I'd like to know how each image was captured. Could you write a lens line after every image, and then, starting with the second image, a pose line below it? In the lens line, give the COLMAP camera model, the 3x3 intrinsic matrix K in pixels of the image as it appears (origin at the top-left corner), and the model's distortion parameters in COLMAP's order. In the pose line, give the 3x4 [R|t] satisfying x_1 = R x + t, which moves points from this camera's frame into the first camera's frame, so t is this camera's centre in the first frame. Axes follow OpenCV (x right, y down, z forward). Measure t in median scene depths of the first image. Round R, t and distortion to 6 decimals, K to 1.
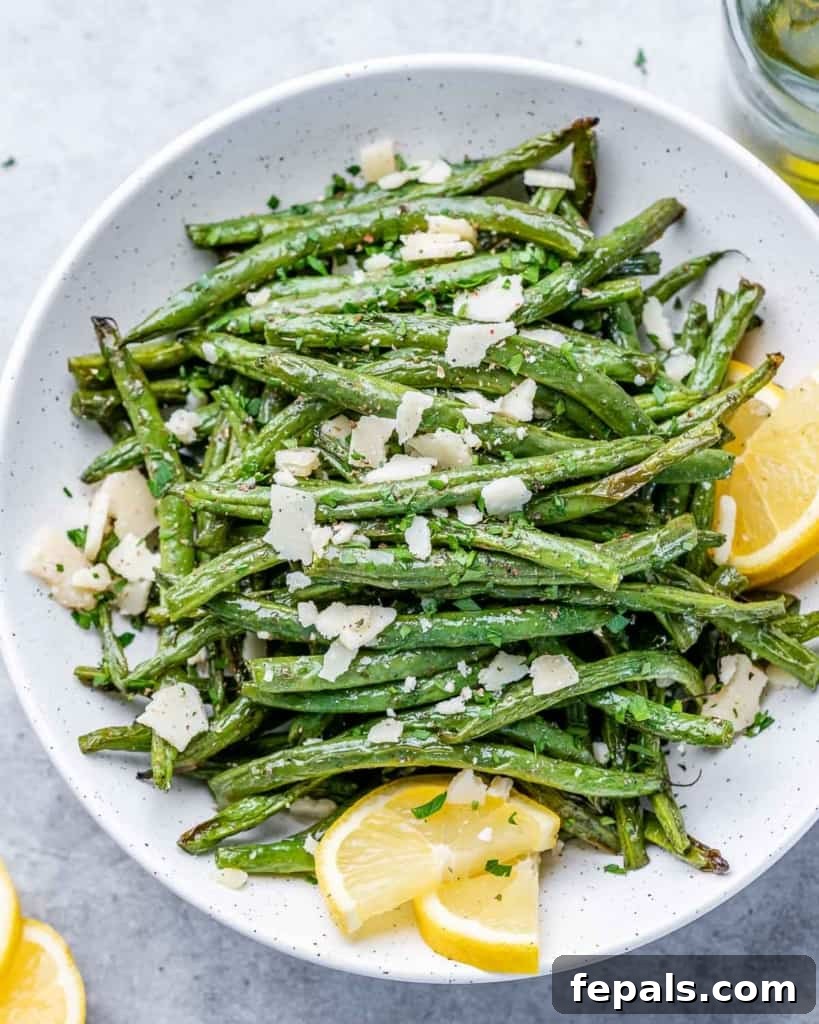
lens RADIAL K [[4217.2, 0, 412.1], [0, 4217.2, 509.1], [0, 0, 1]] dist [0.606543, 0.000000]
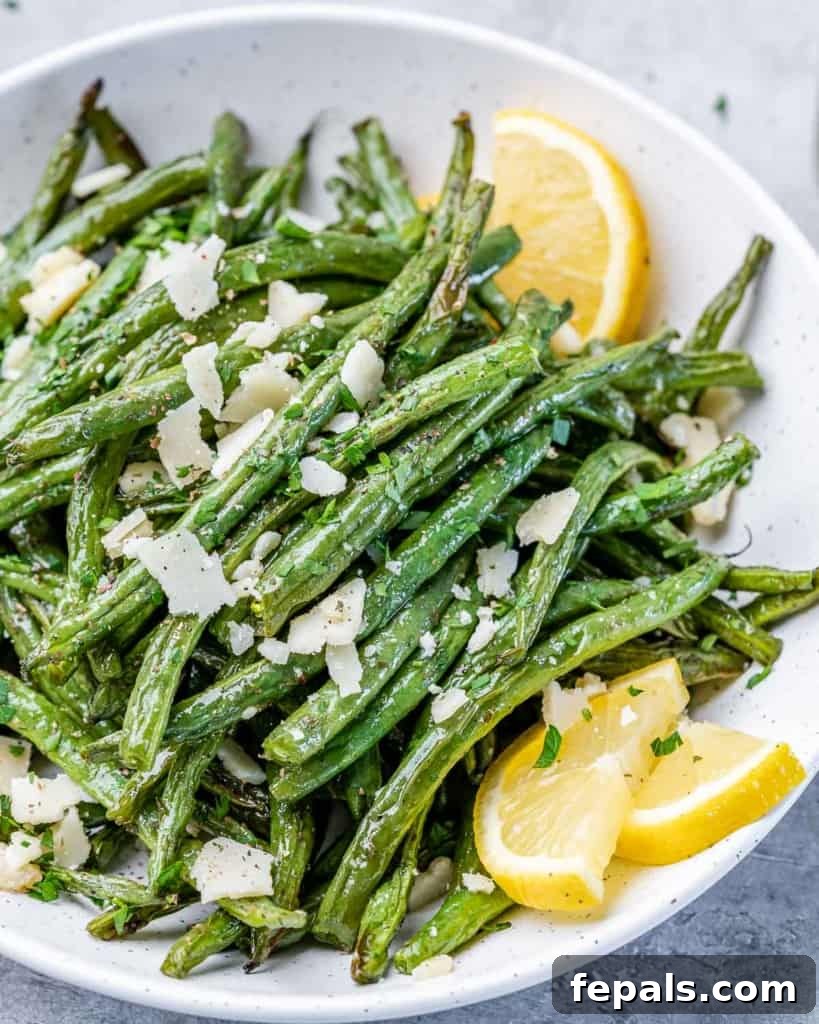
lens RADIAL K [[4217.2, 0, 414.8], [0, 4217.2, 508.2], [0, 0, 1]] dist [0.606543, 0.000000]
pose [[0.708934, -0.590157, 0.386170, -0.290331], [0.683588, 0.709716, -0.170324, 0.155496], [-0.173553, 0.384730, 0.906566, 0.277091]]
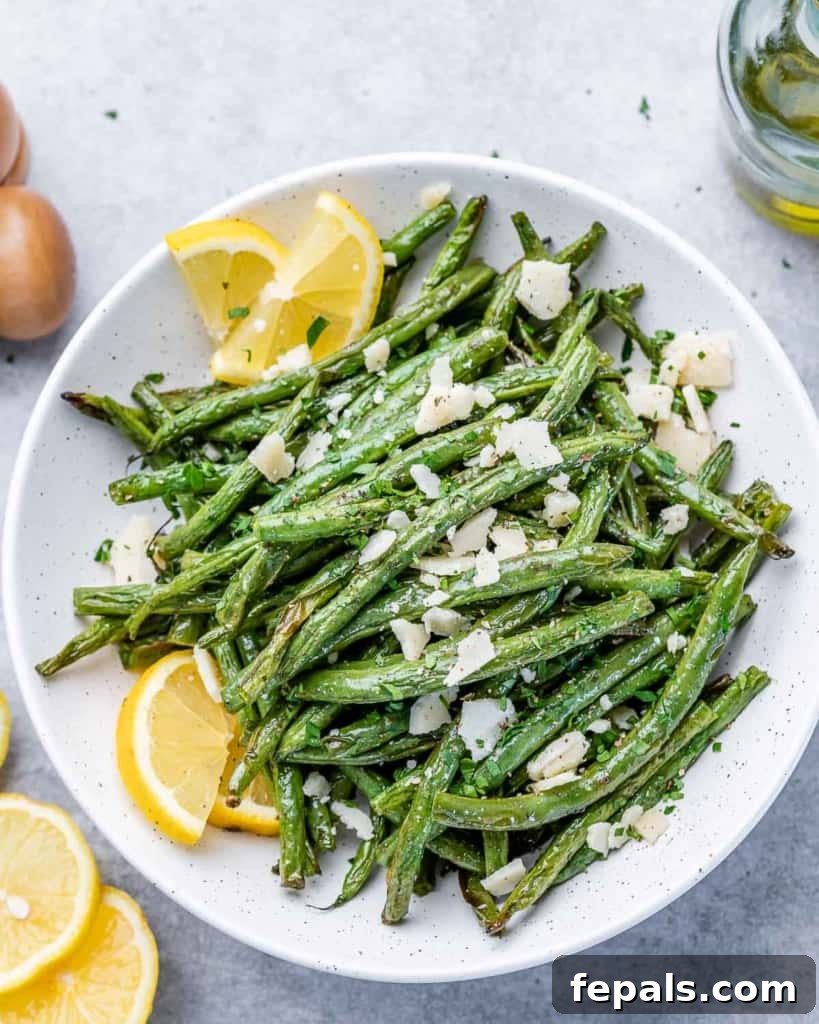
lens RADIAL K [[4217.2, 0, 413.4], [0, 4217.2, 509.7], [0, 0, 1]] dist [0.606543, 0.000000]
pose [[-0.870269, 0.485777, -0.081566, 0.099278], [-0.474167, -0.781328, 0.405823, -0.450704], [0.133410, 0.391851, 0.910305, -0.030116]]
